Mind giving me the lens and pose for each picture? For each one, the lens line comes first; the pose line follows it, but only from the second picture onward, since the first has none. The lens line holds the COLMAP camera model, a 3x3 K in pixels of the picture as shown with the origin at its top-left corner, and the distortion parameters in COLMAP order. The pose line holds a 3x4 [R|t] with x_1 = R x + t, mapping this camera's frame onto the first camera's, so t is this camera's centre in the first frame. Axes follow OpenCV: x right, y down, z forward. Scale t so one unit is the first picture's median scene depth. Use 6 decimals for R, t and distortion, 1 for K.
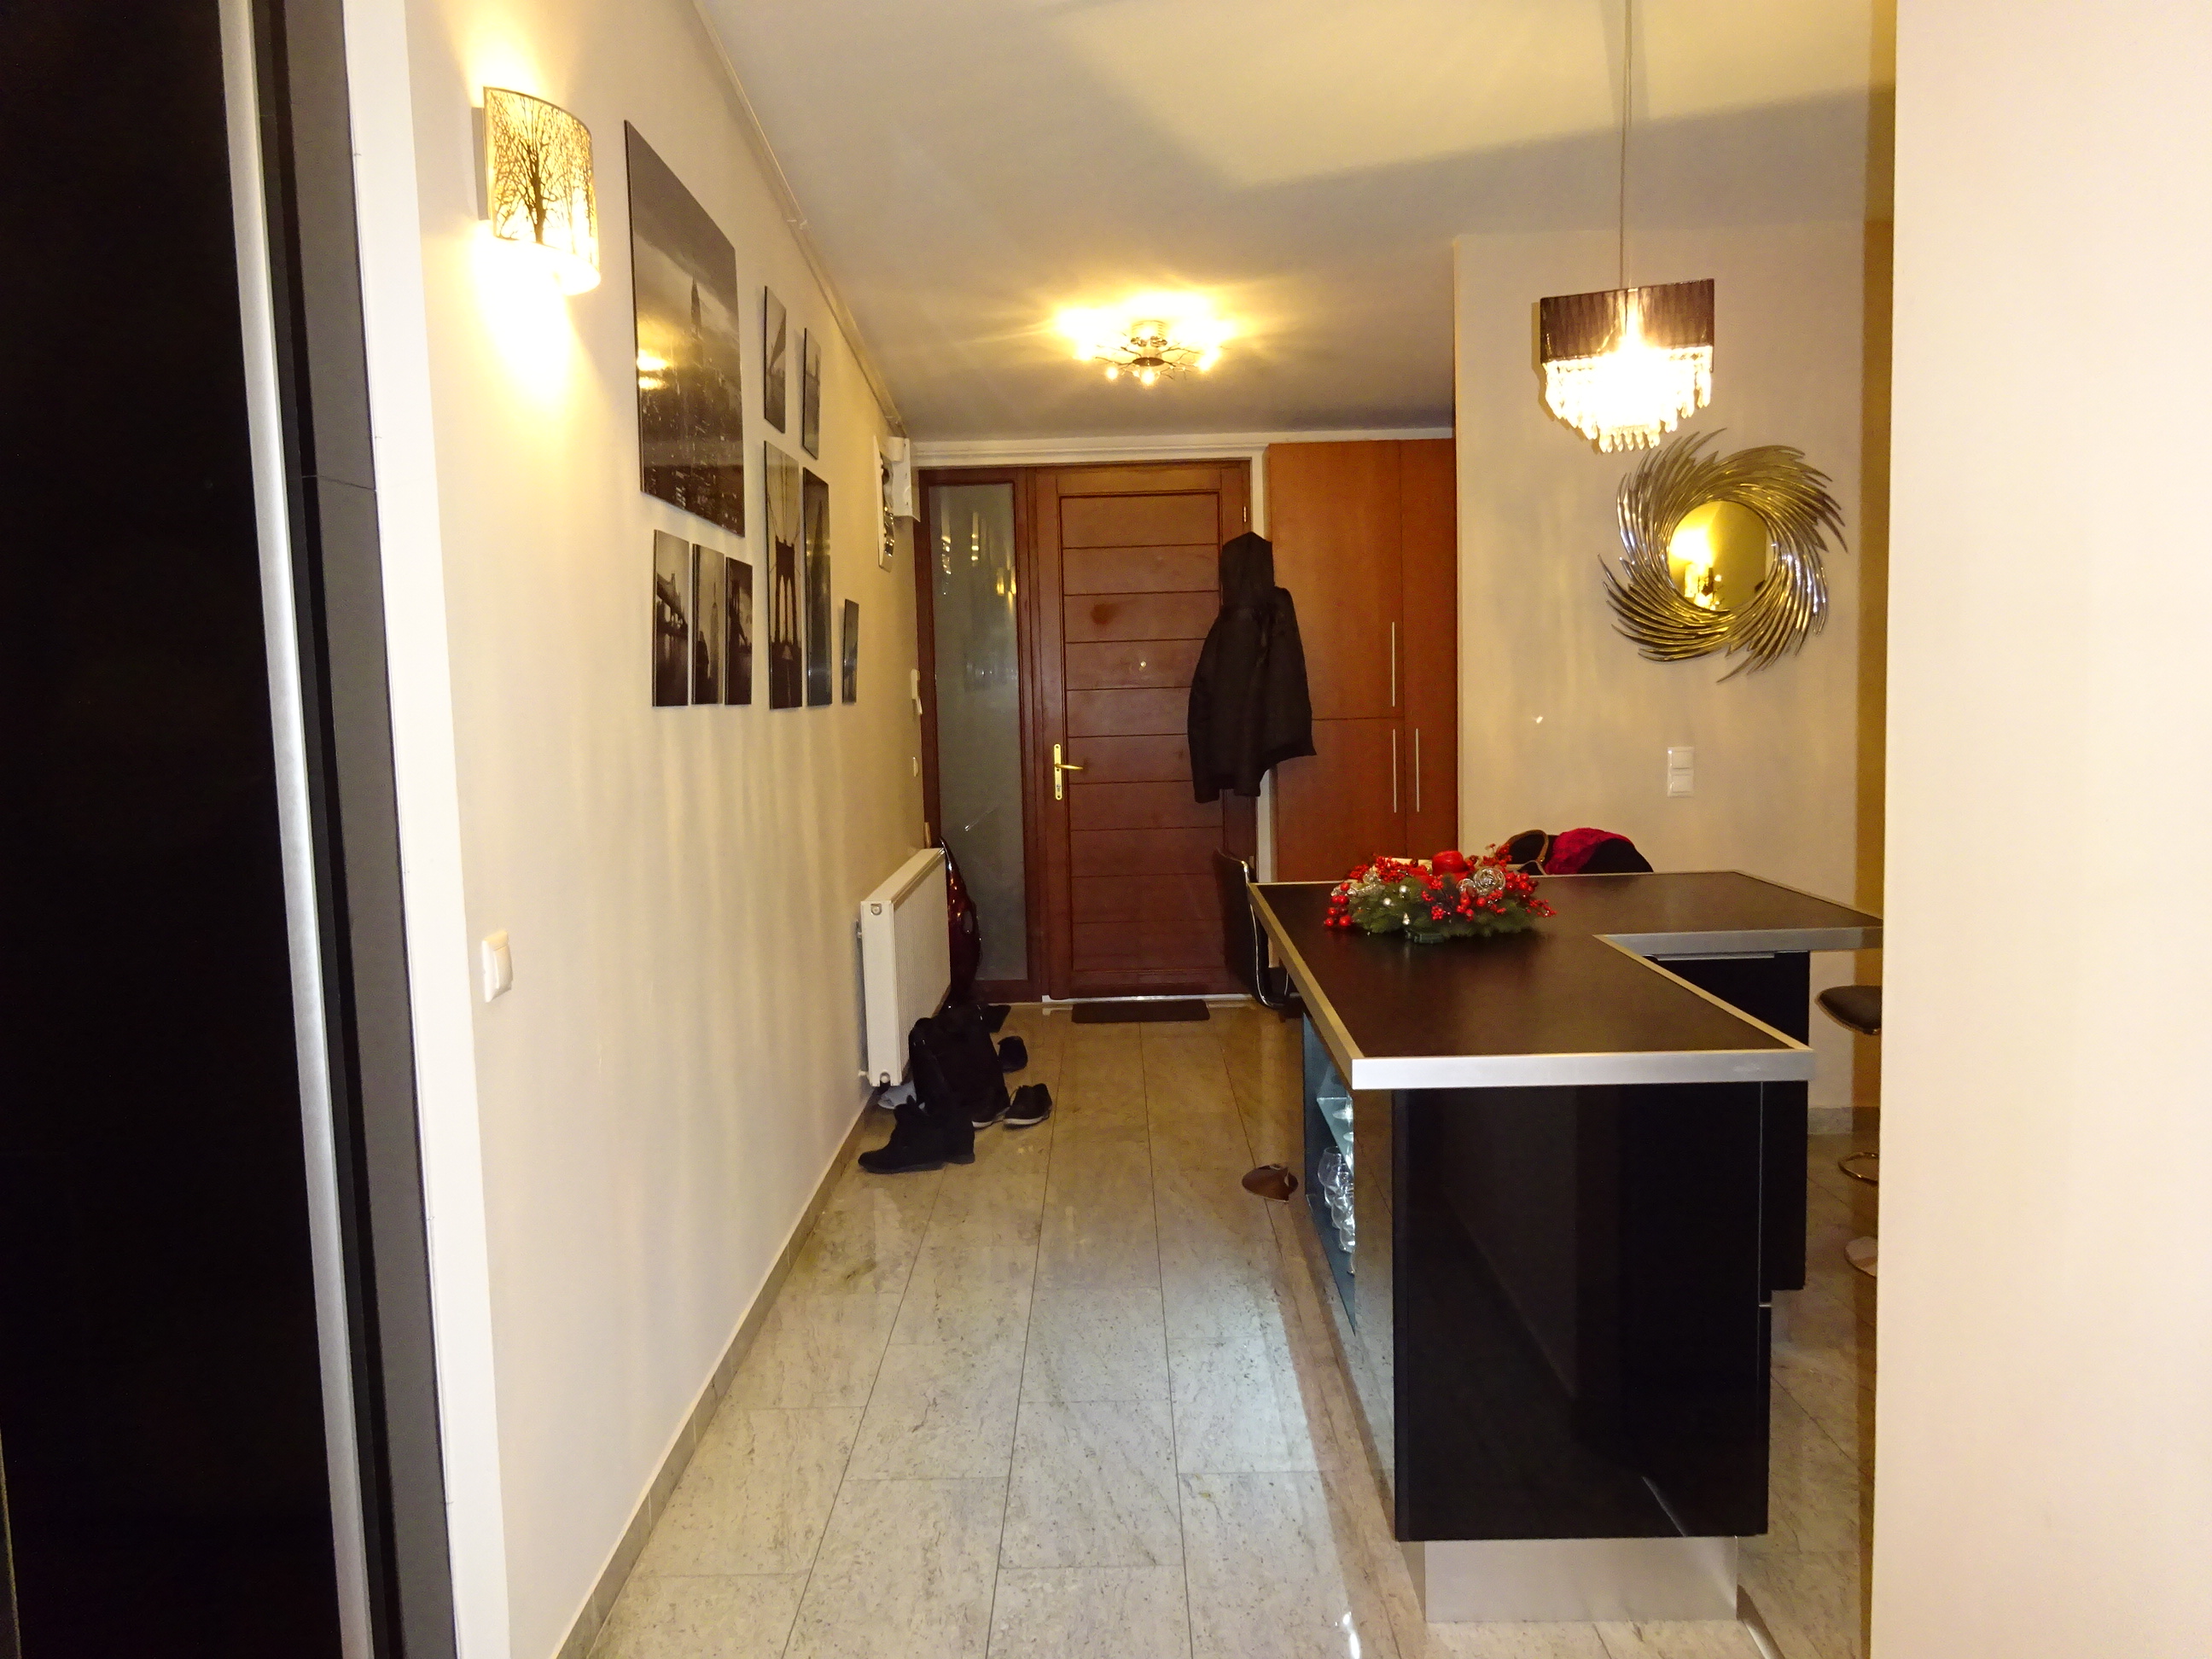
lens RADIAL K [[1630.1, 0, 1101.9], [0, 1630.1, 826.1], [0, 0, 1]] dist [0.002988, -0.011137]
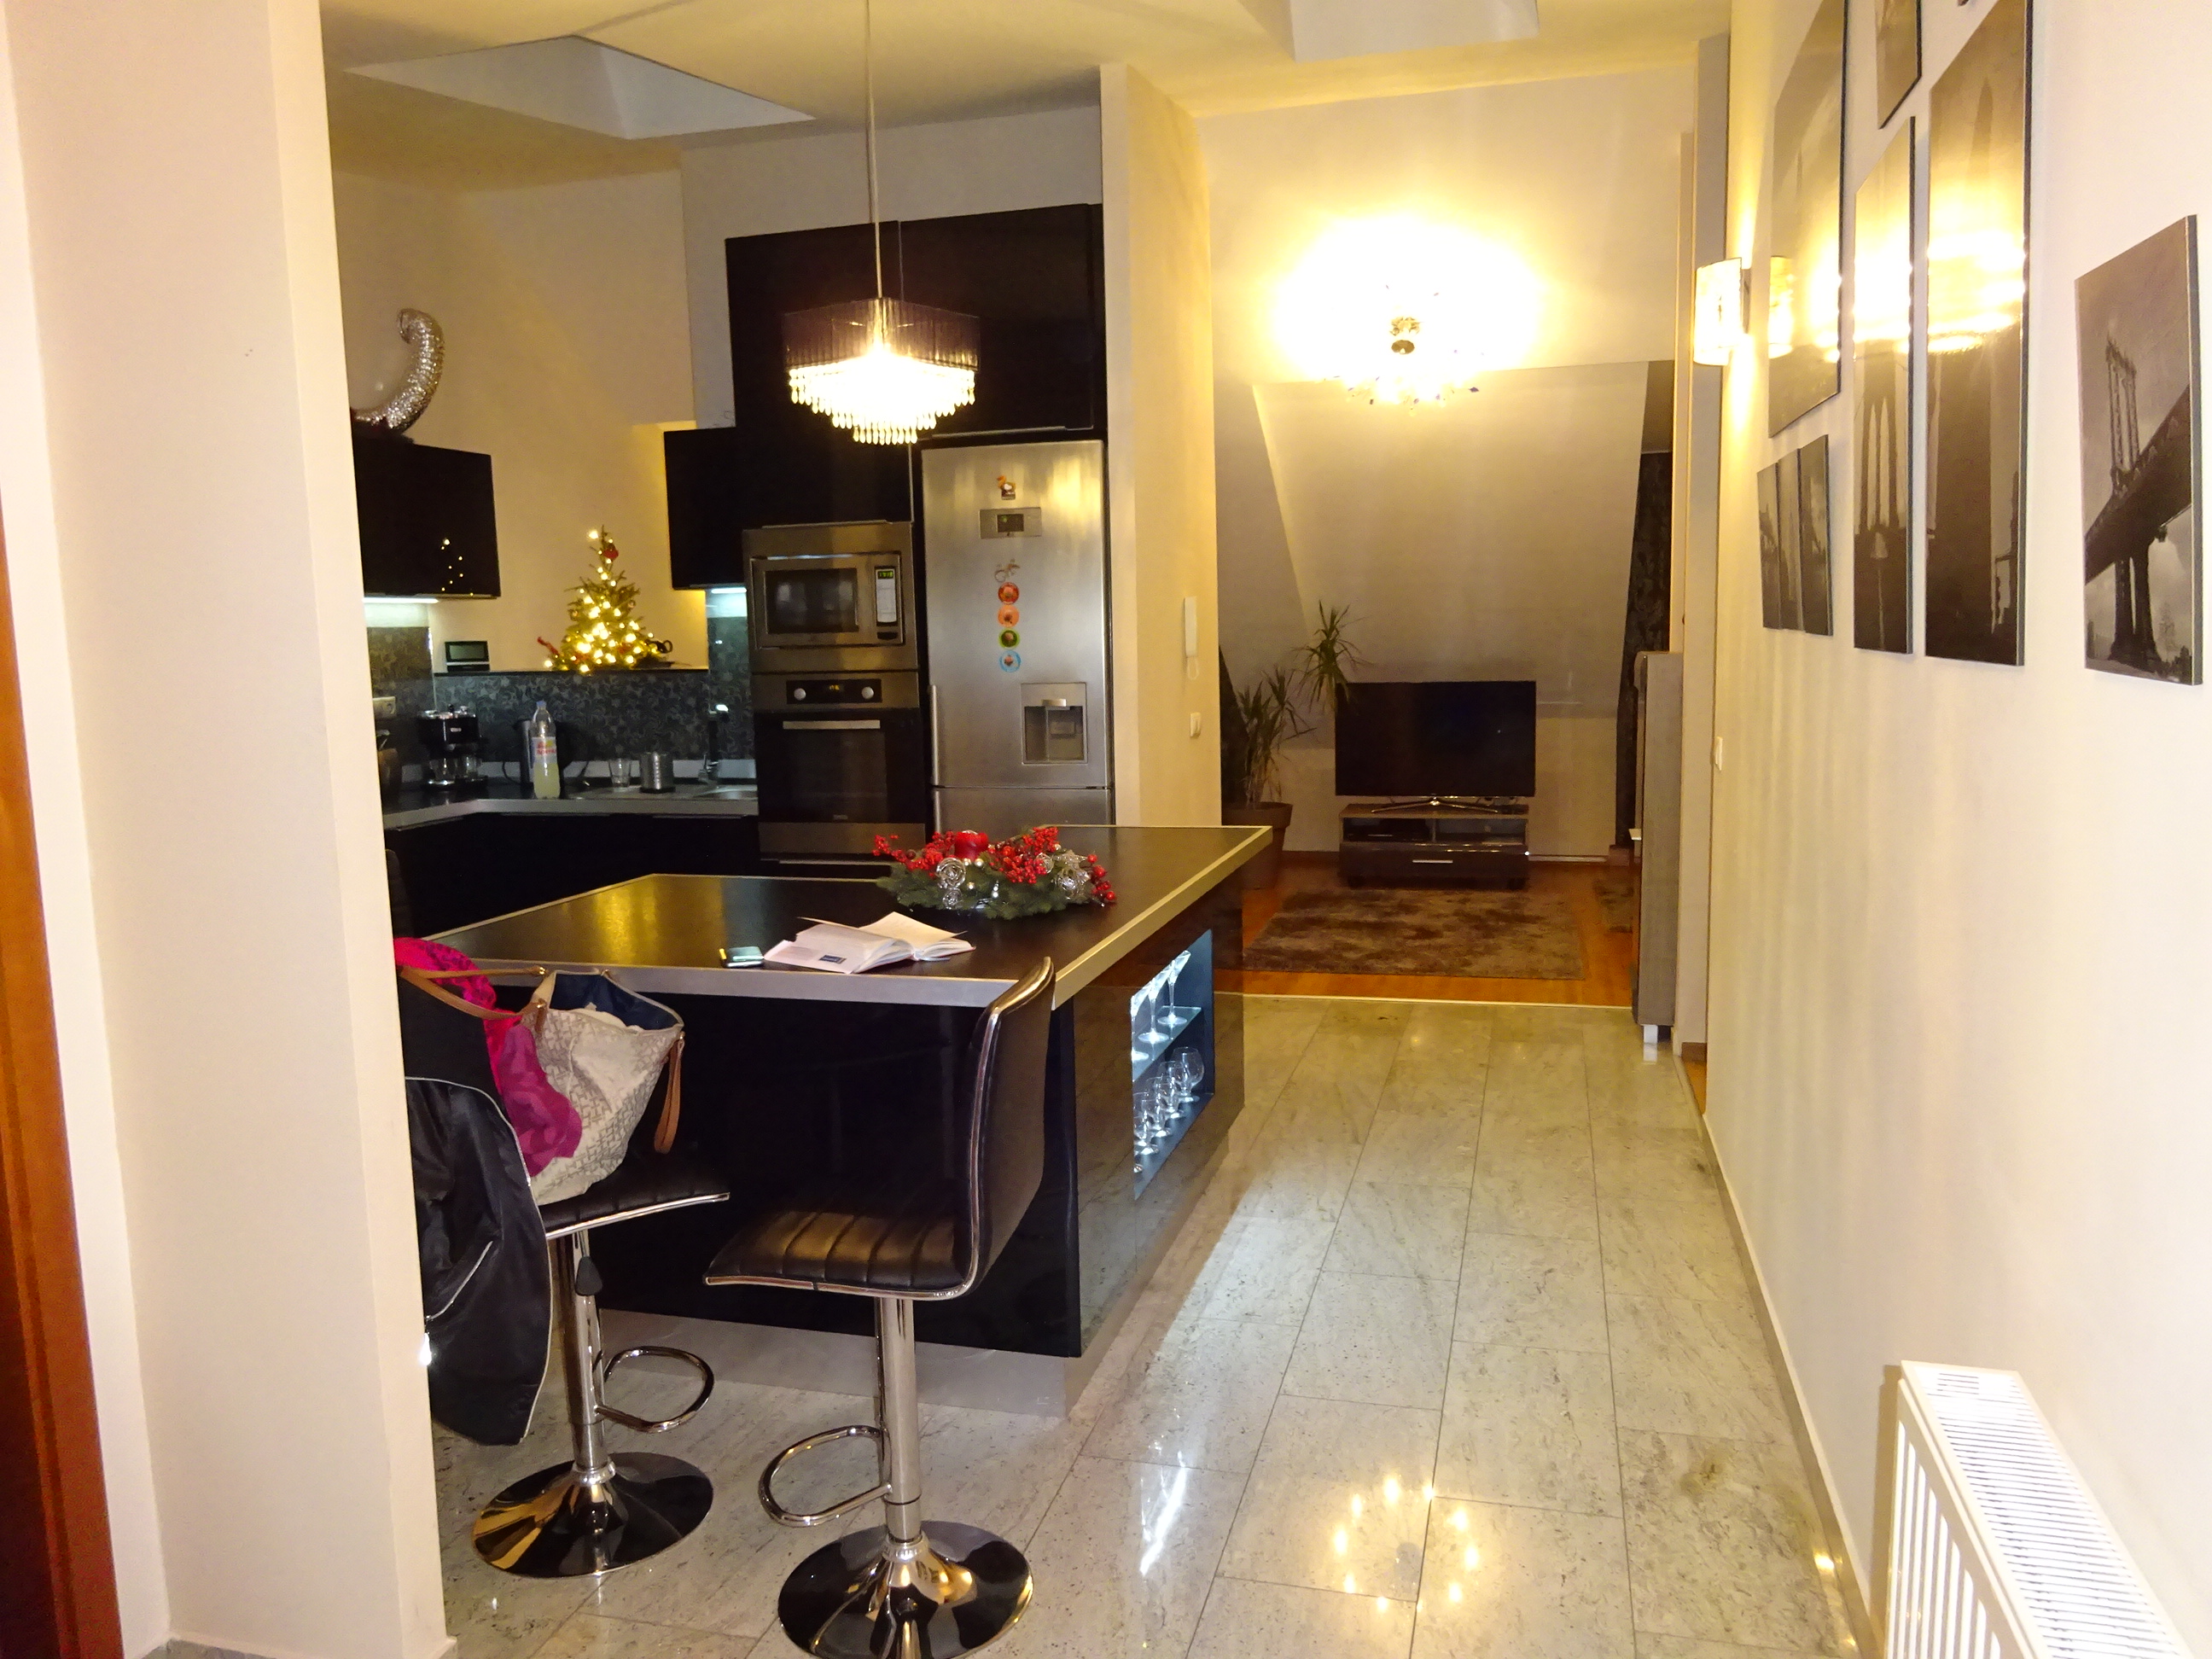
lens RADIAL K [[1630.1, 0, 1095.3], [0, 1630.1, 851.5], [0, 0, 1]] dist [0.002988, -0.011137]
pose [[-0.964678, 0.015164, 0.262994, -0.104292], [0.073582, 0.974117, 0.213735, -0.175869], [-0.252946, 0.225537, -0.940825, 1.967356]]
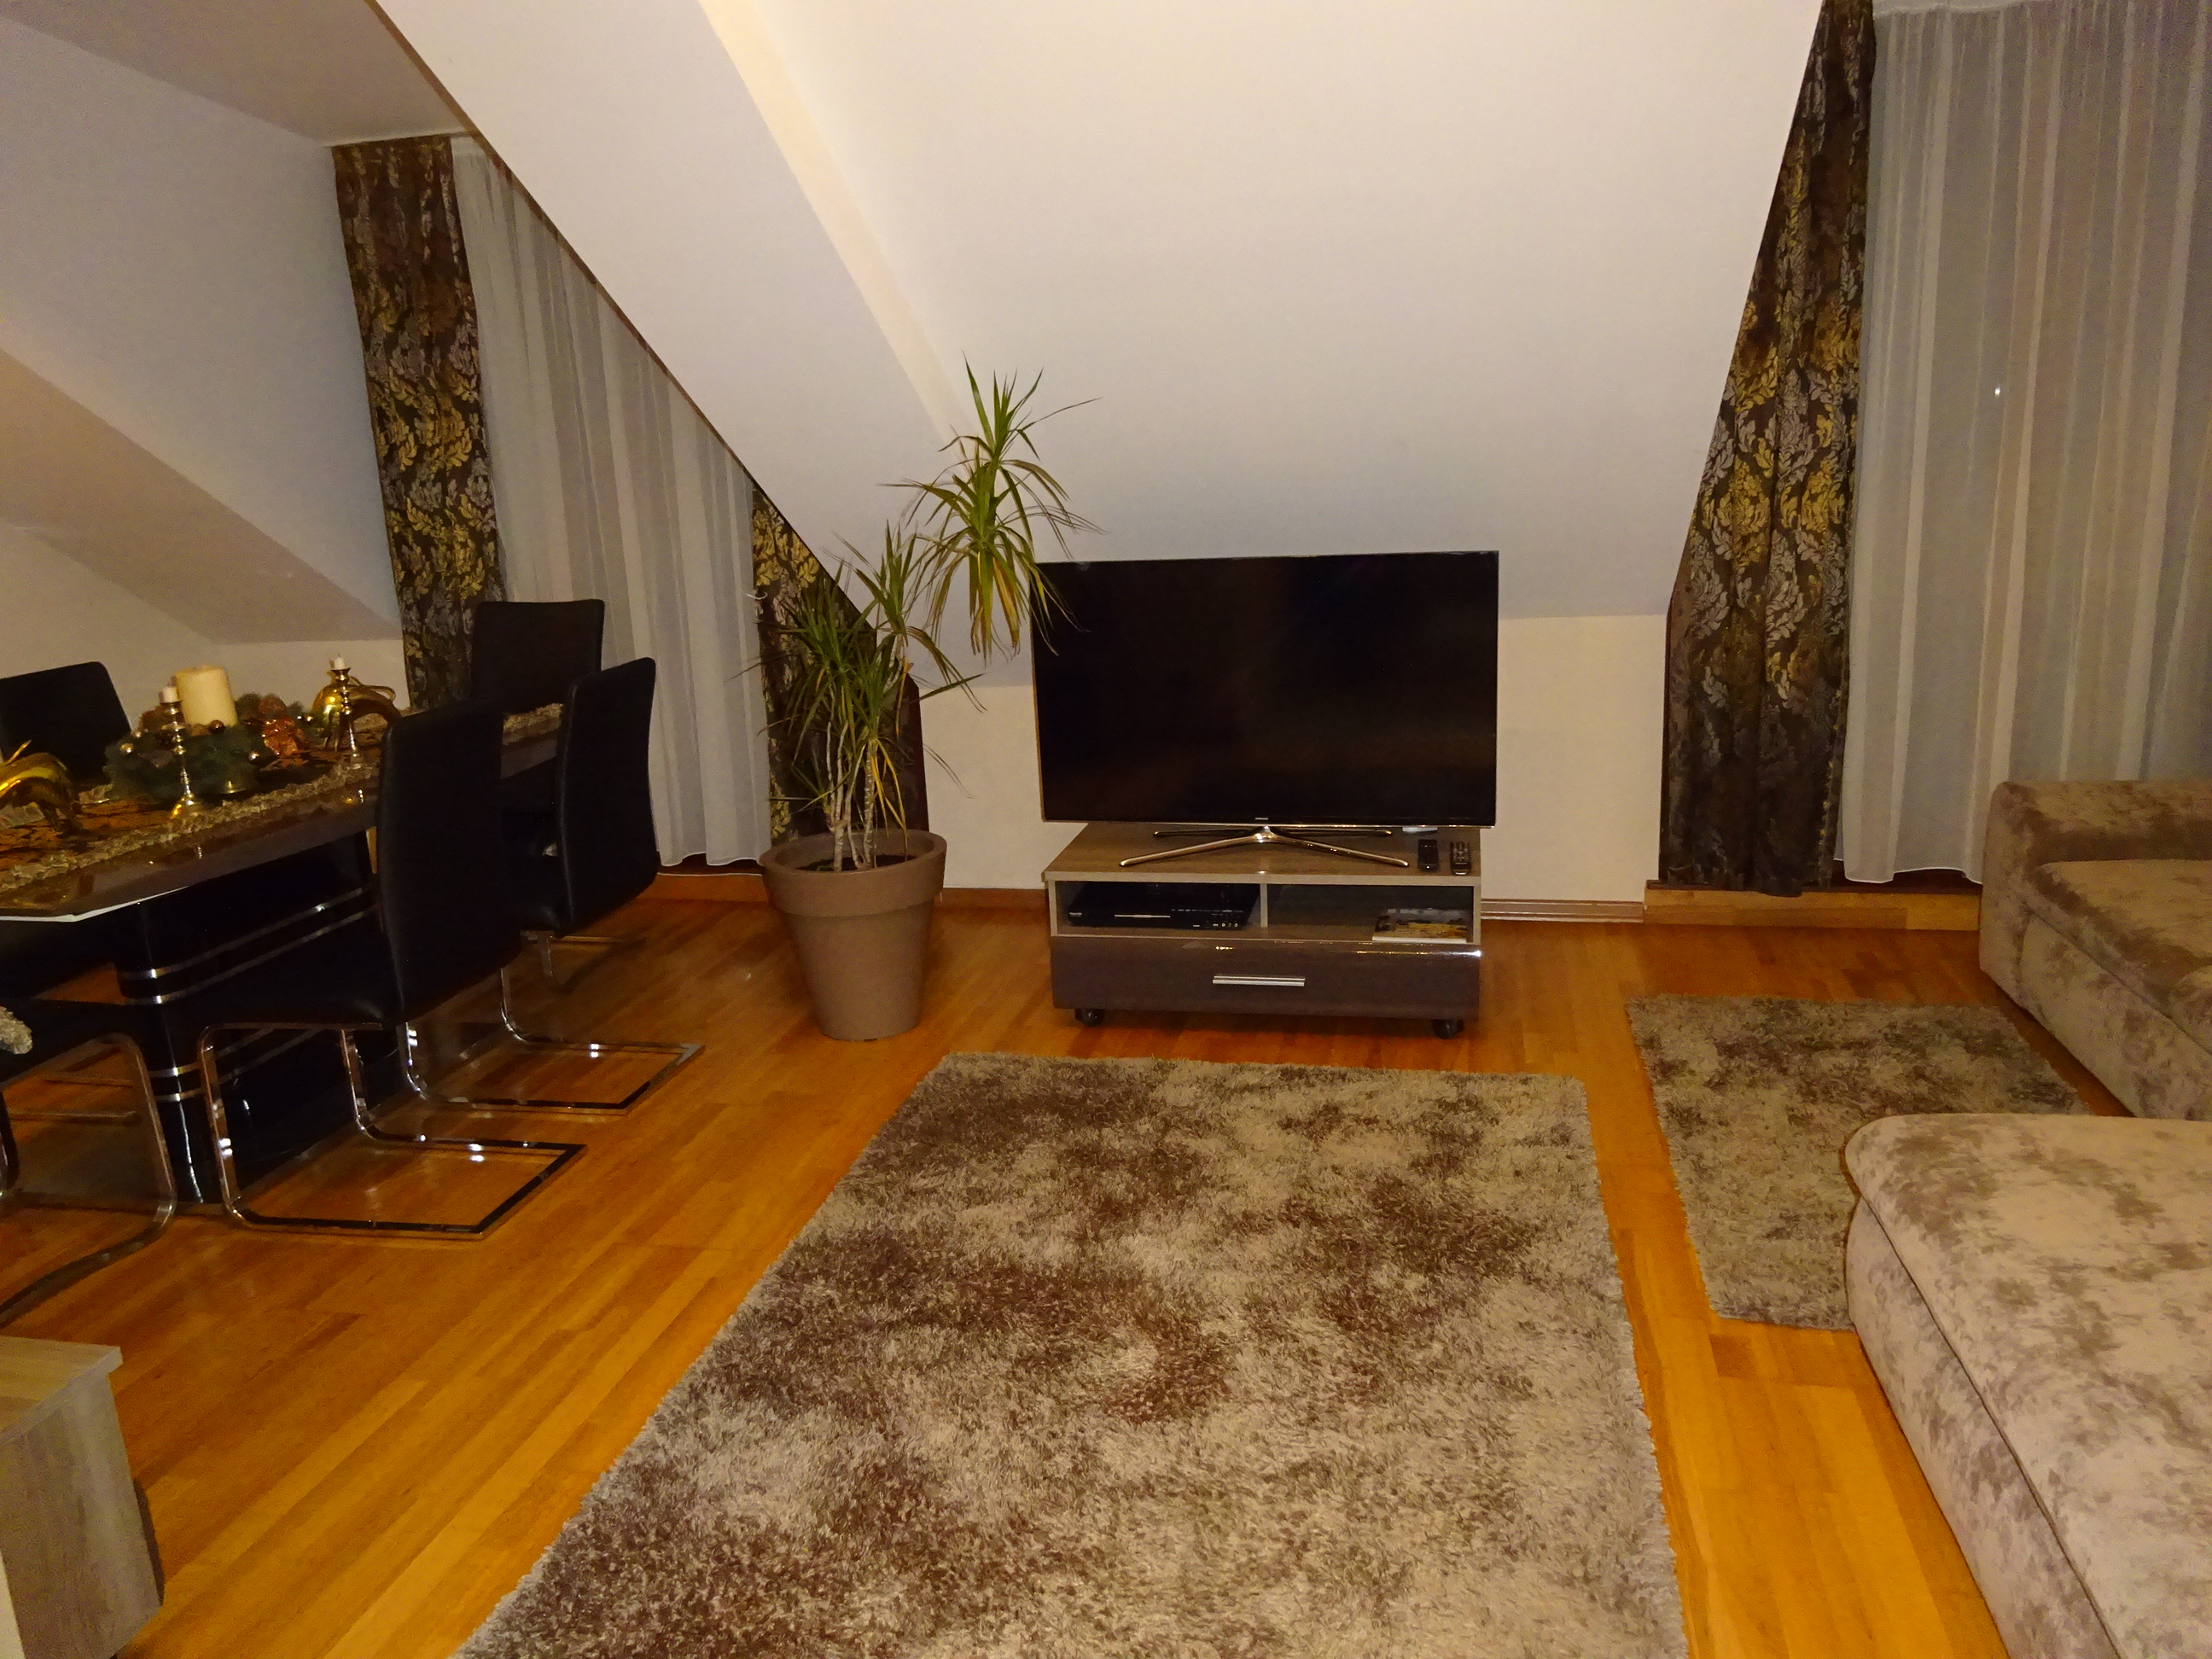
lens RADIAL K [[1630.1, 0, 1108.4], [0, 1630.1, 837.5], [0, 0, 1]] dist [0.002988, -0.011137]
pose [[-0.975152, 0.022151, 0.220427, -0.098296], [0.094572, 0.941395, 0.323777, -0.125259], [-0.200337, 0.336578, -0.920098, 1.431896]]
